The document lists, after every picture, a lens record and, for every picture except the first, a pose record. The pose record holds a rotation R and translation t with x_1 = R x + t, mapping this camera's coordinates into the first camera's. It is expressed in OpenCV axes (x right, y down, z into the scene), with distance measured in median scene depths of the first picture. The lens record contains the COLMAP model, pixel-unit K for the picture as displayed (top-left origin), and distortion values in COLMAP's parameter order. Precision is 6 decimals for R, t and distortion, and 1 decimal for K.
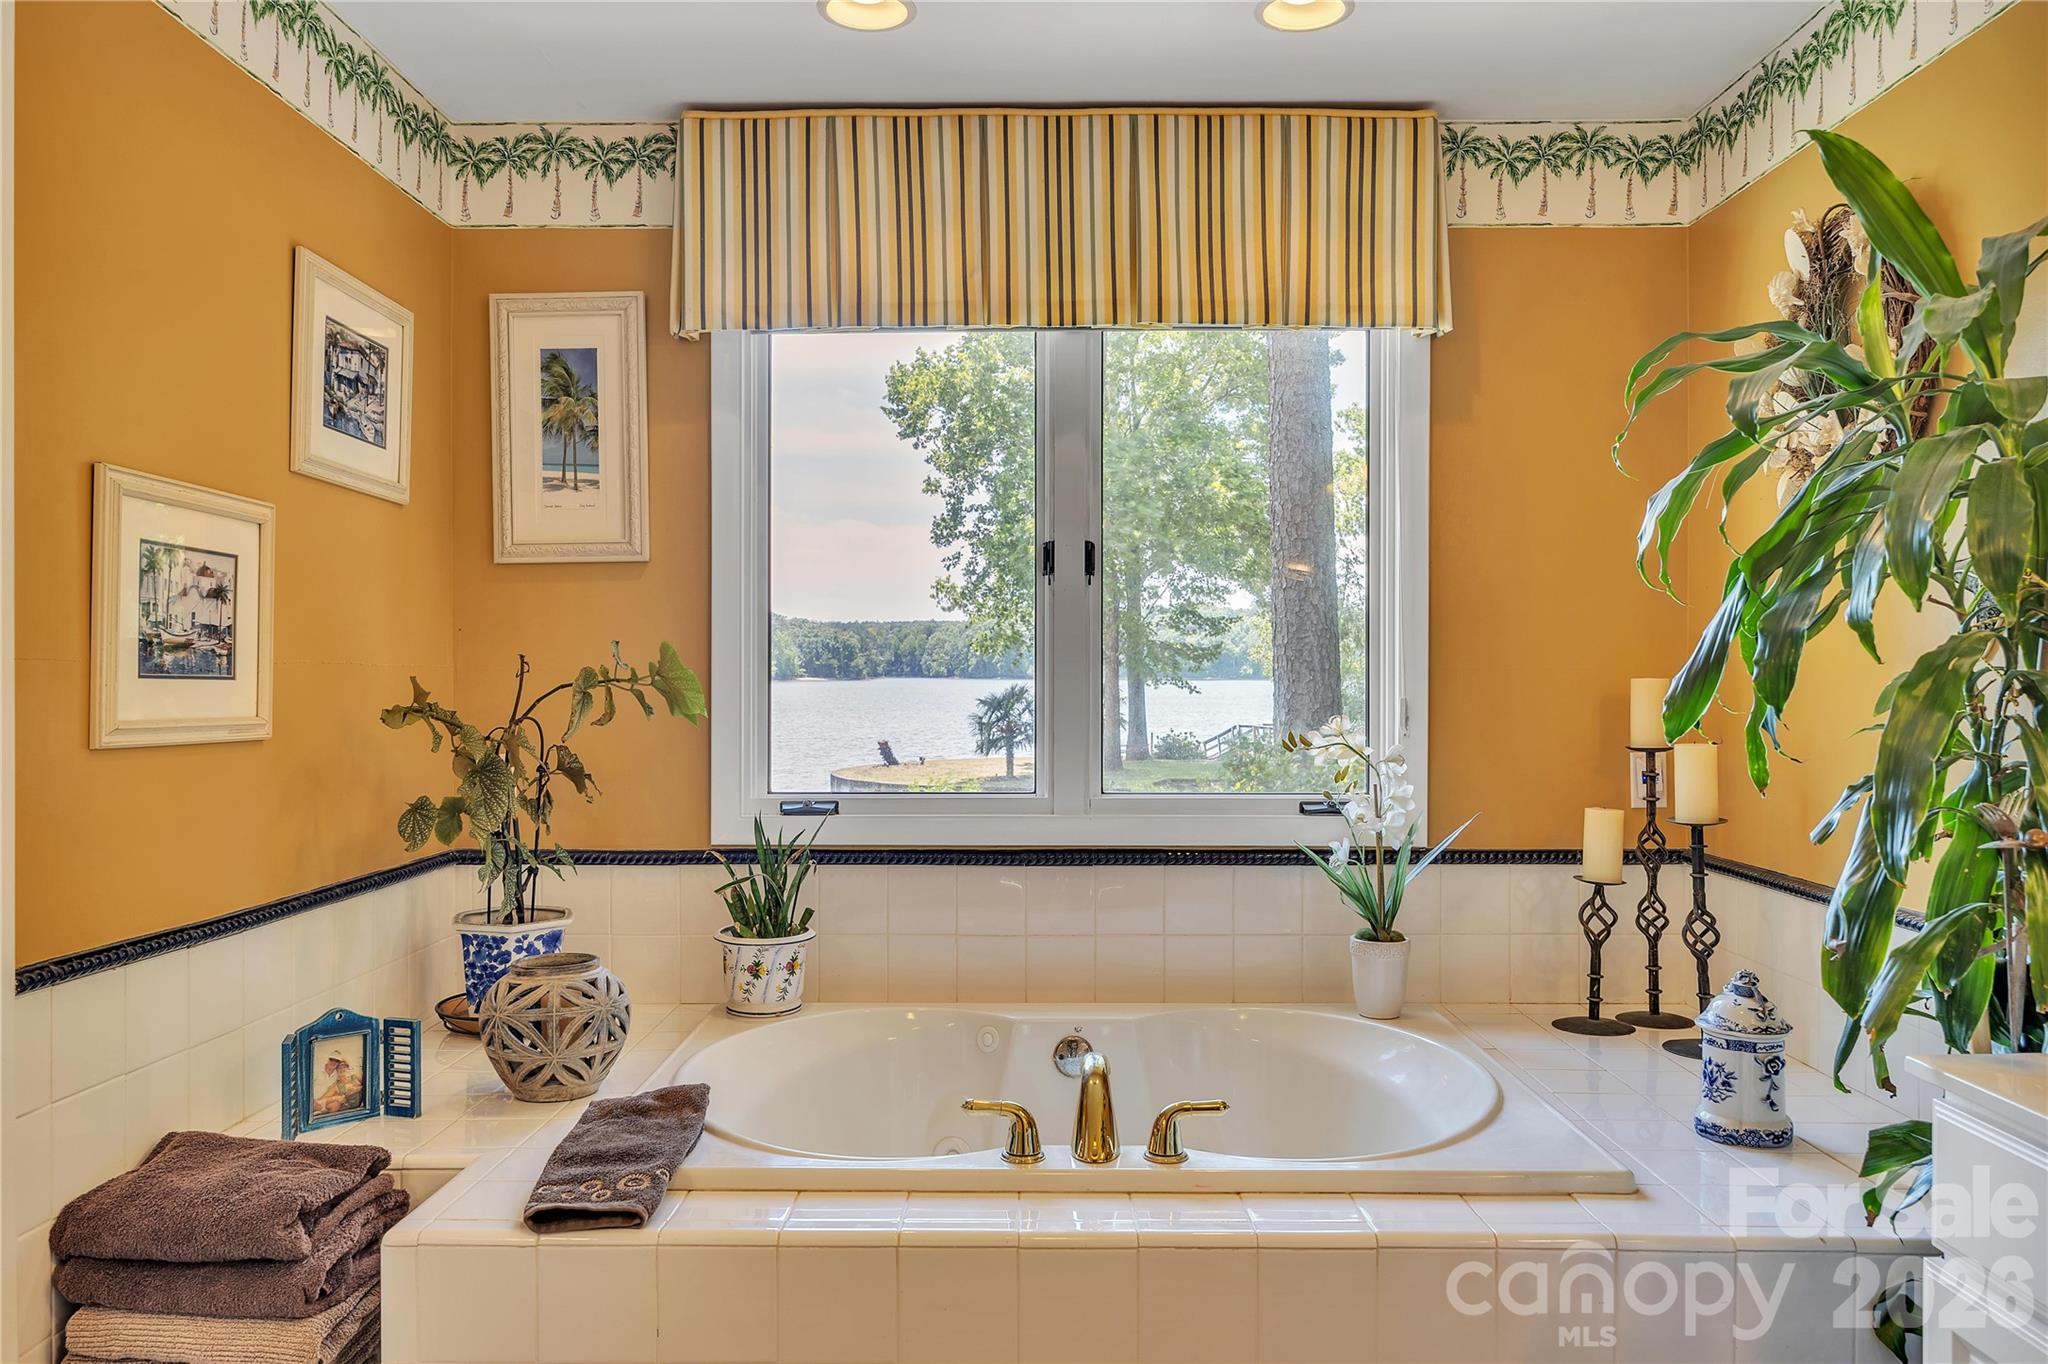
lens RADIAL K [[1444.6, 0, 1025.1], [0, 1444.6, 674.9], [0, 0, 1]] dist [-0.009340, -0.004389]
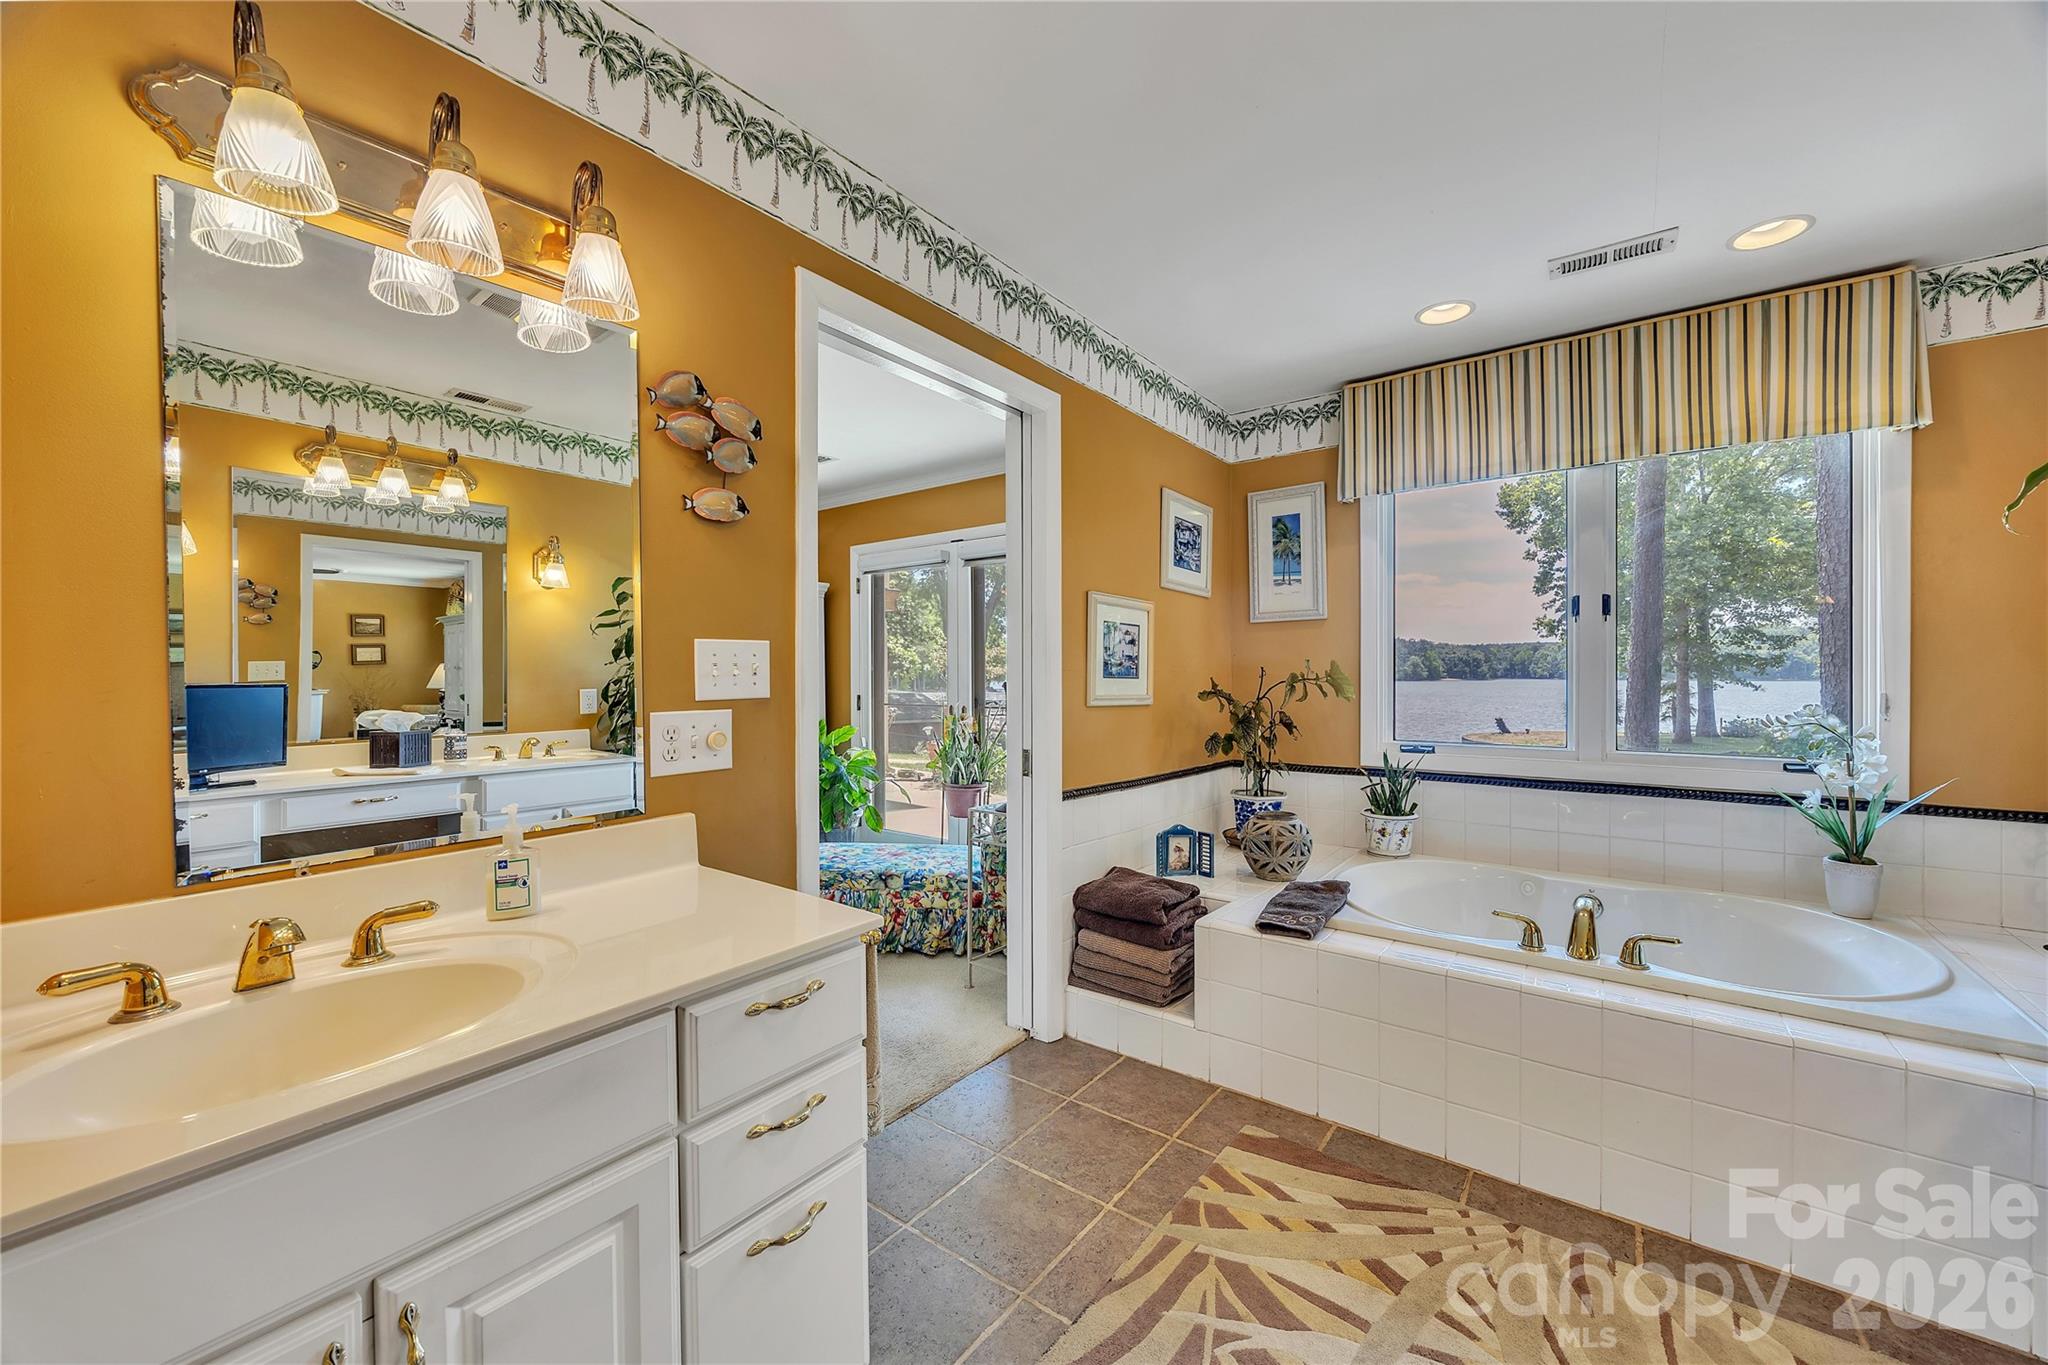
lens RADIAL K [[779.4, 0, 1027.3], [0, 779.4, 678.6], [0, 0, 1]] dist [-0.003775, 0.000839]
pose [[0.799095, 0.001331, -0.601203, 0.055664], [-0.000118, 0.999998, 0.002057, 0.000587], [0.601205, -0.001572, 0.799093, -0.099188]]
